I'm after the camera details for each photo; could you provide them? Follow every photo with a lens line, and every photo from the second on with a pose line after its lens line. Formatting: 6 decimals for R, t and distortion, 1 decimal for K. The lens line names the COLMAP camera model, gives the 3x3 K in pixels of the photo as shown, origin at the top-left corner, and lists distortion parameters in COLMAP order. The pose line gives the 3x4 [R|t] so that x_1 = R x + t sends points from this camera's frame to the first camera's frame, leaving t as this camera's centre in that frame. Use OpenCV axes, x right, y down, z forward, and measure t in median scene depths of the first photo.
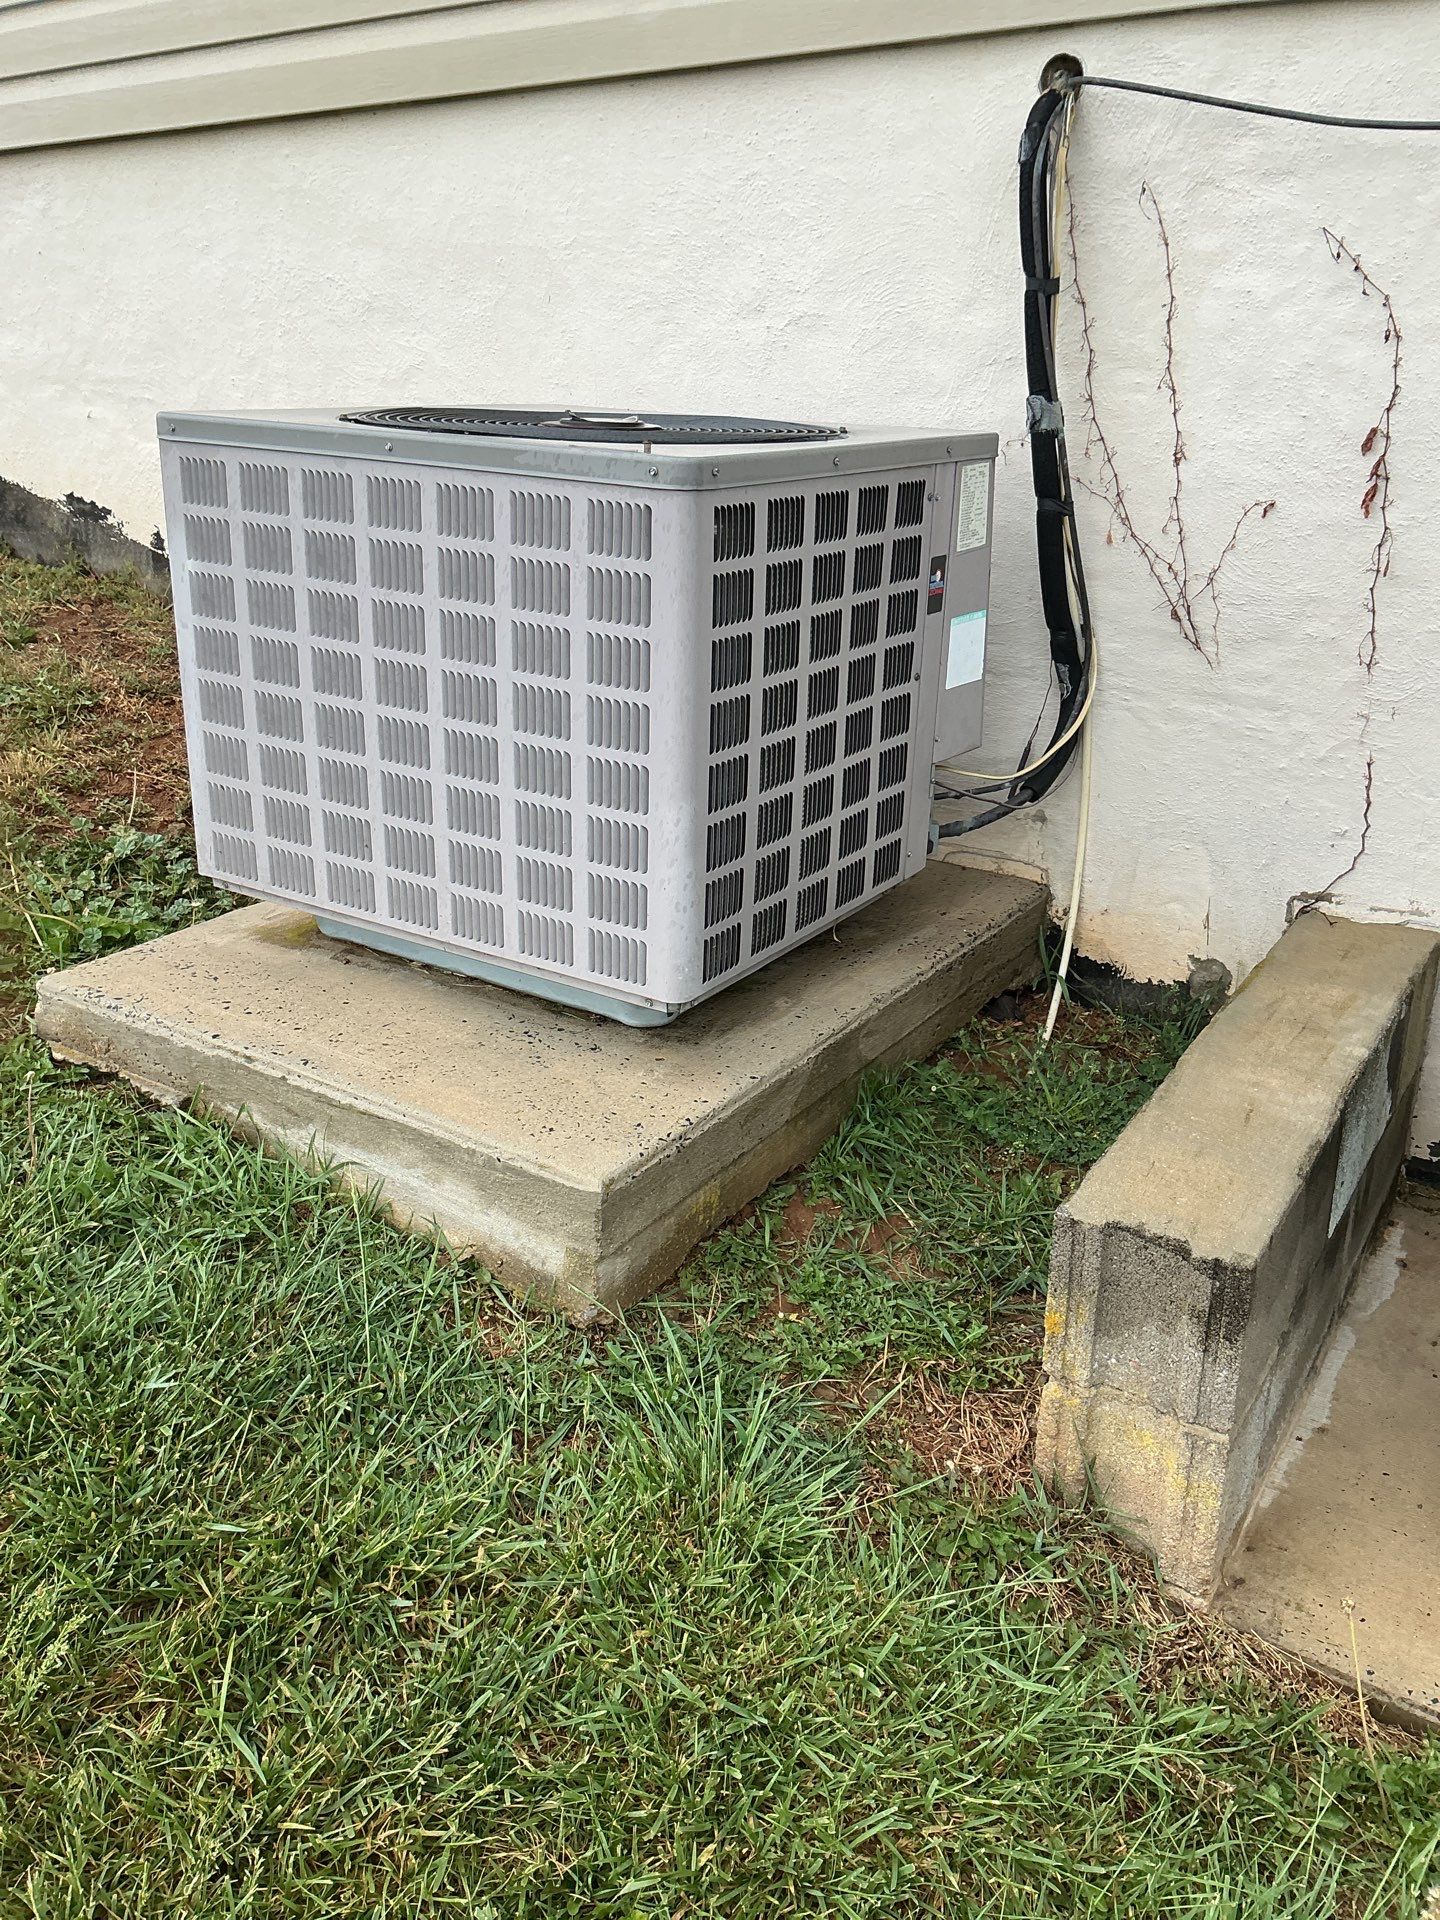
lens RADIAL K [[1595.0, 0, 711.8], [0, 1595.0, 957.1], [0, 0, 1]] dist [0.048763, -0.102467]
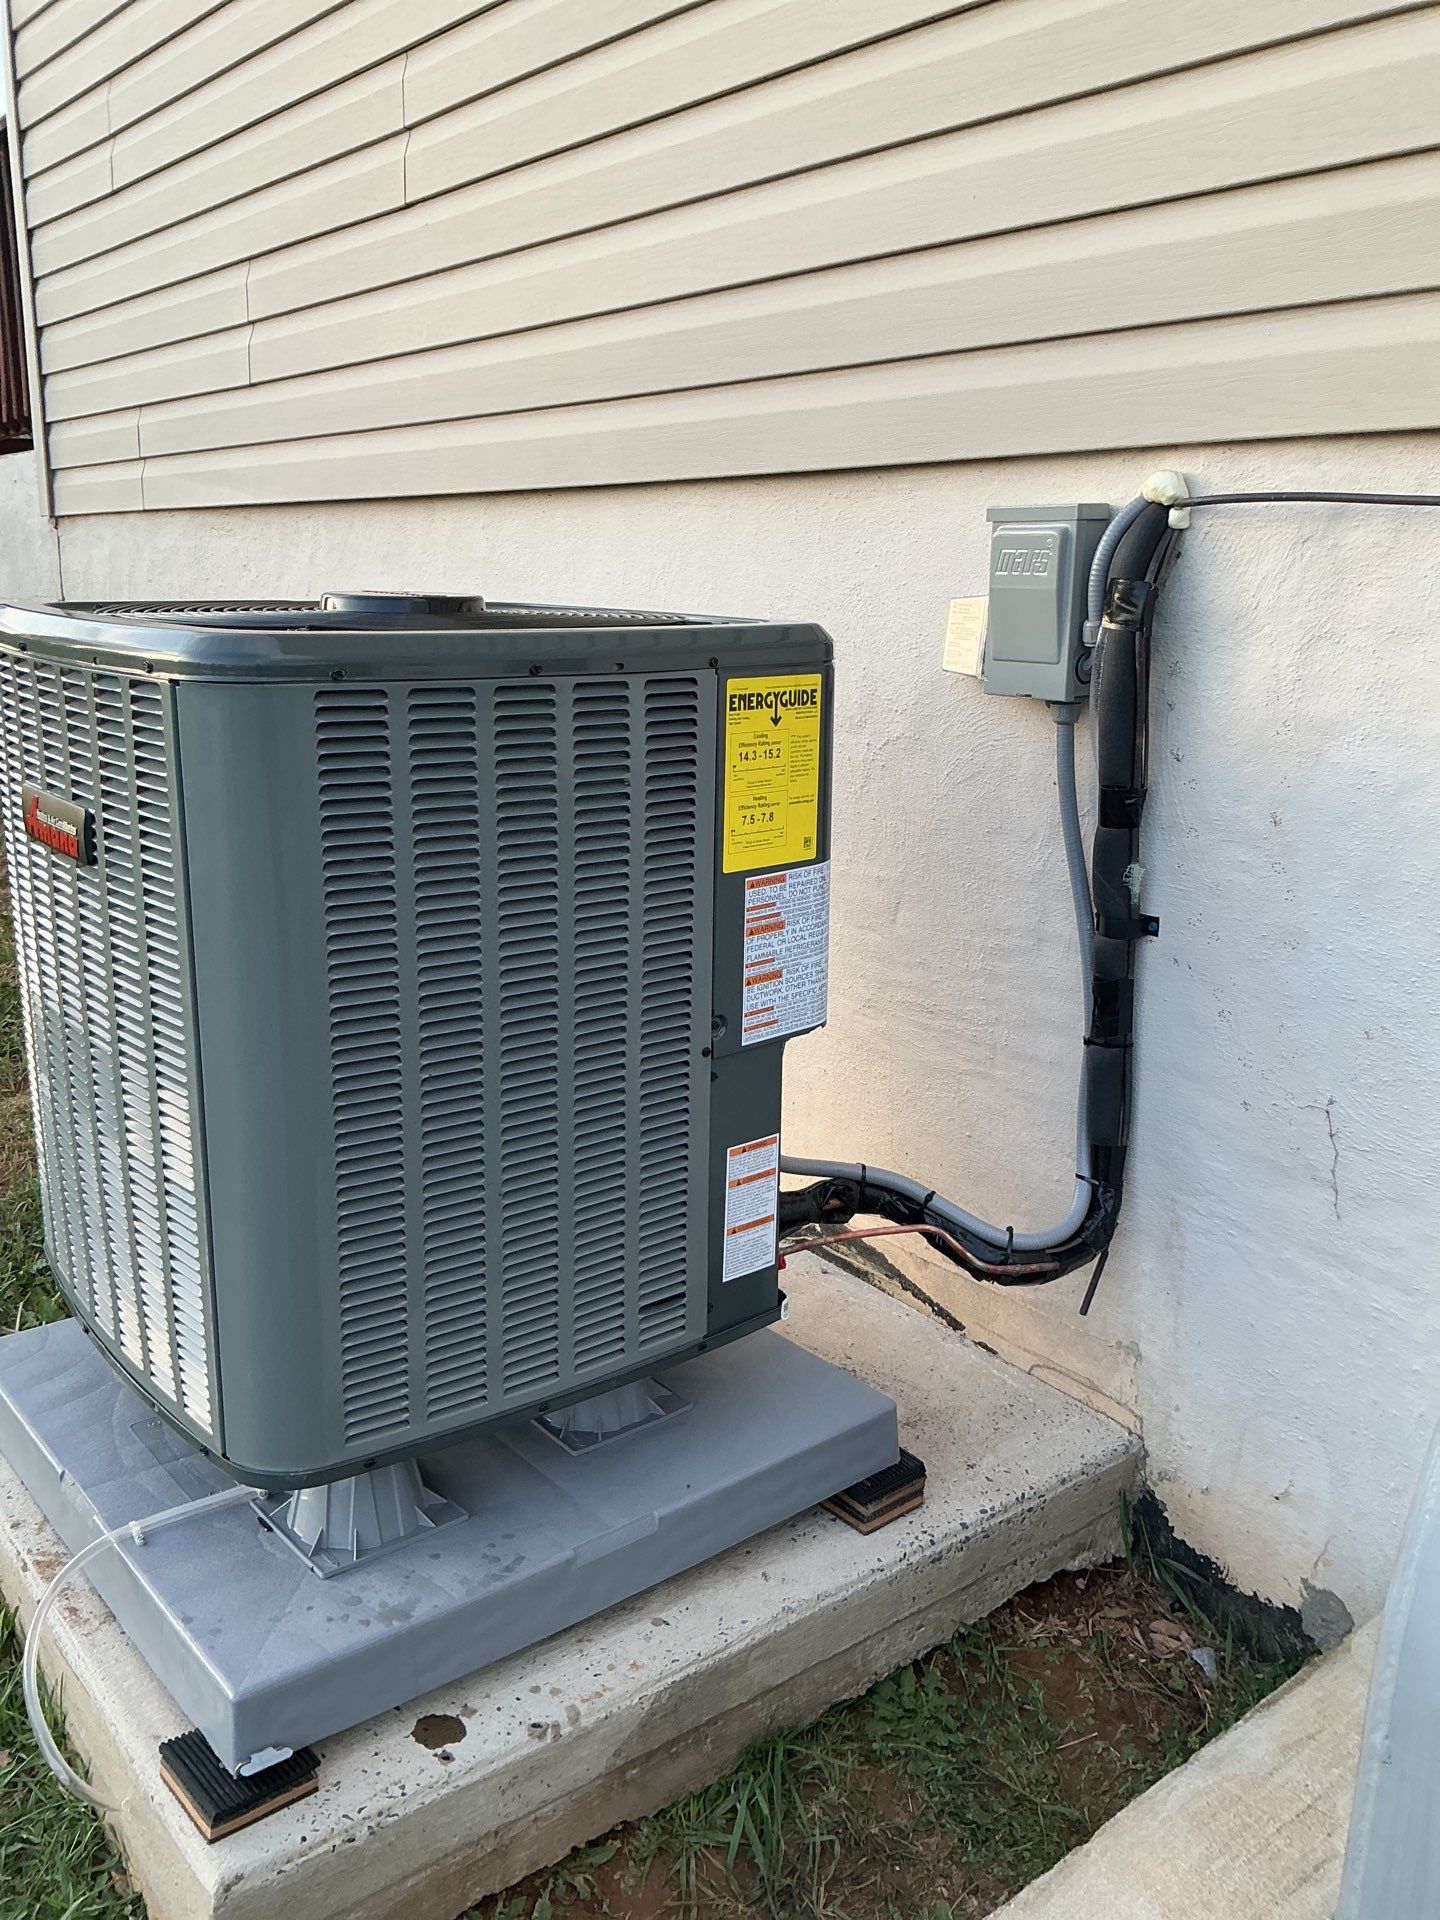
lens RADIAL K [[1595.0, 0, 723.4], [0, 1595.0, 944.9], [0, 0, 1]] dist [0.048763, -0.102467]
pose [[0.948543, 0.094087, -0.302348, 0.253837], [-0.135131, 0.983801, -0.117791, -0.179455], [0.286368, 0.152586, 0.945892, 0.166993]]
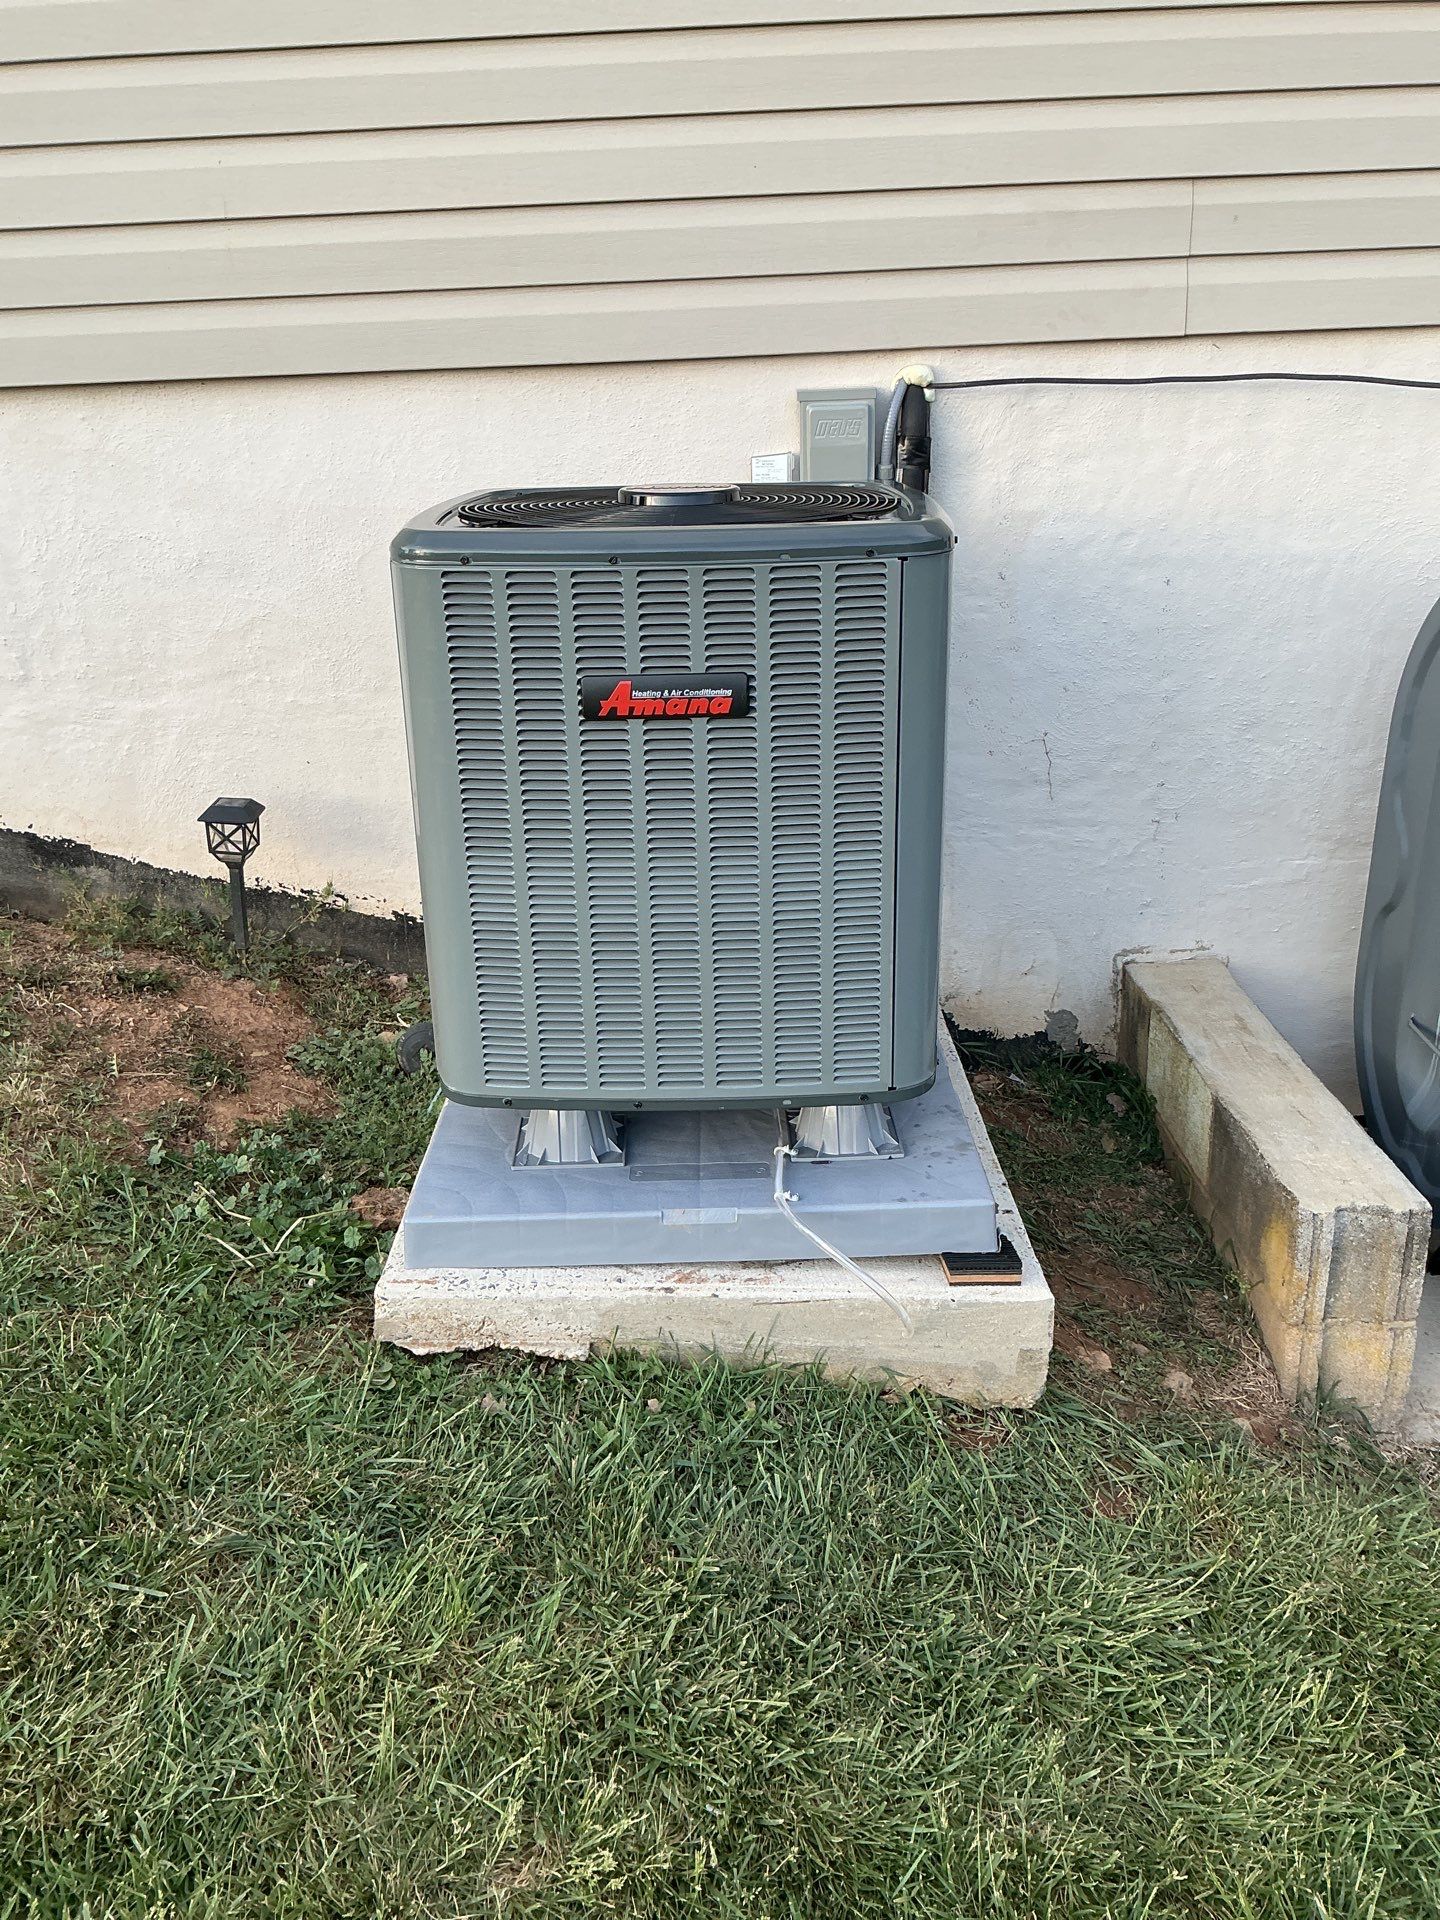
lens RADIAL K [[1602.6, 0, 718.0], [0, 1602.6, 974.0], [0, 0, 1]] dist [0.017218, -0.002002]
pose [[0.841422, -0.213291, 0.496503, -0.620815], [0.219108, 0.974552, 0.047333, -0.162921], [-0.493964, 0.068961, 0.866743, -0.026348]]
